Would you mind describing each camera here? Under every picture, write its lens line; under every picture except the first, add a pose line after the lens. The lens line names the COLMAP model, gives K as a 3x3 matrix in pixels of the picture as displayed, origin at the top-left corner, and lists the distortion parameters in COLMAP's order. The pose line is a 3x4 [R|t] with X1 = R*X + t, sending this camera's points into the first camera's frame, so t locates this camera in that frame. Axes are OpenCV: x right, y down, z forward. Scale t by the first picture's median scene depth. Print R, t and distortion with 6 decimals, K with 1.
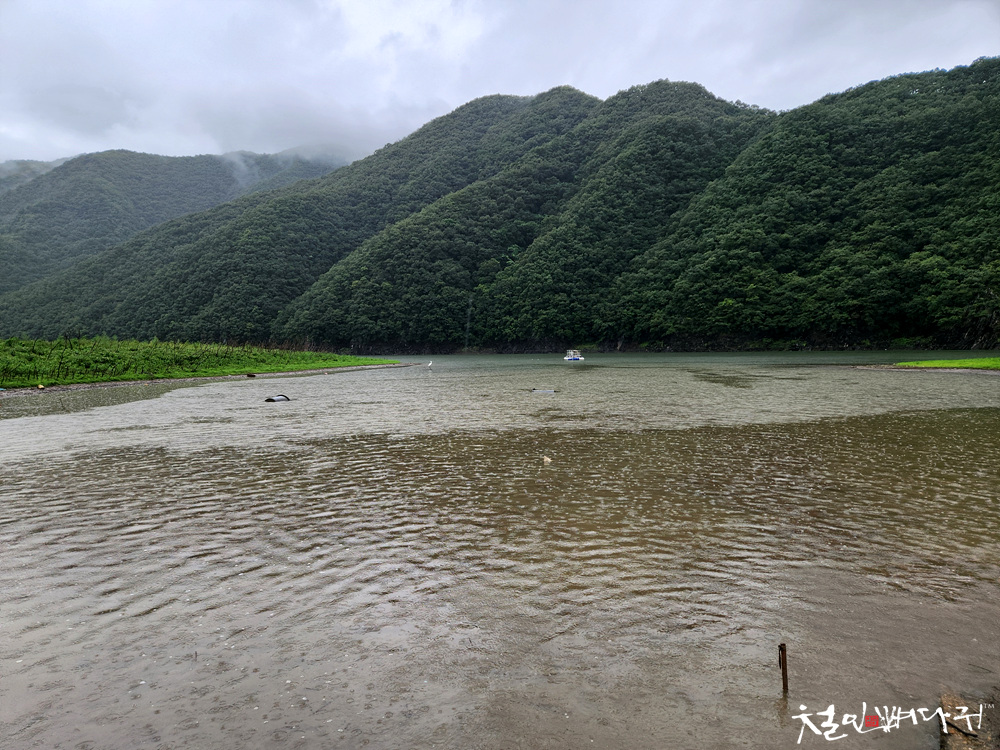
lens RADIAL K [[648.7, 0, 500.0], [0, 648.7, 375.0], [0, 0, 1]] dist [0.099518, -0.072469]
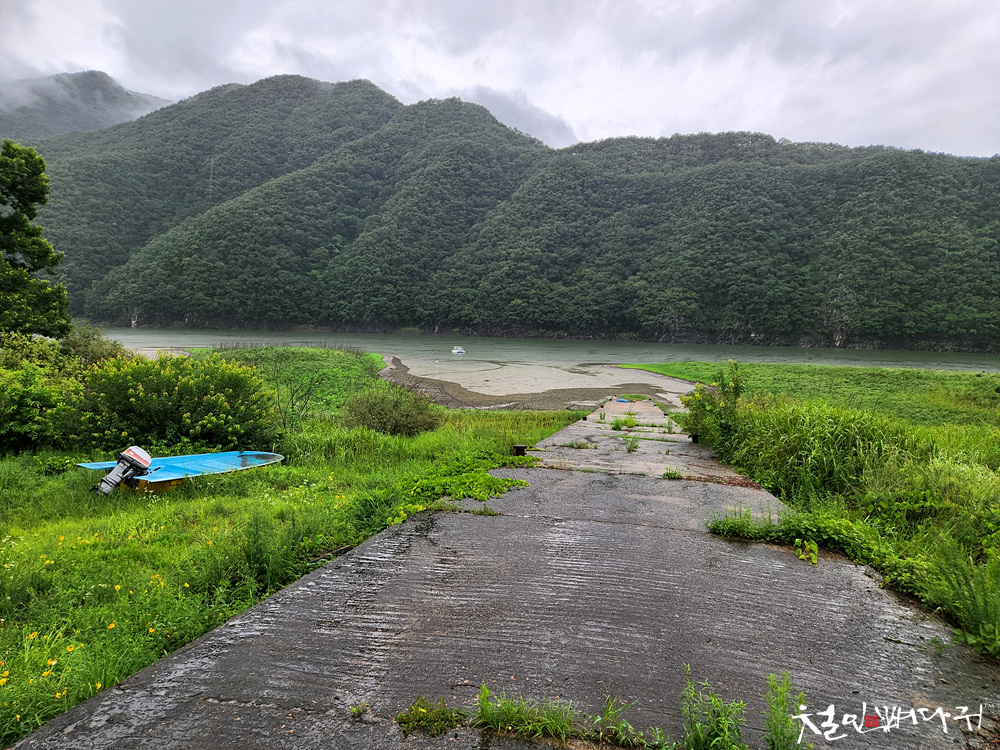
lens RADIAL K [[648.7, 0, 500.0], [0, 648.7, 375.0], [0, 0, 1]] dist [0.099518, -0.072469]
pose [[0.937597, 0.002197, 0.347718, -0.132832], [-0.019626, 0.998720, 0.046608, -0.015893], [-0.347171, -0.050524, 0.936440, -0.226401]]
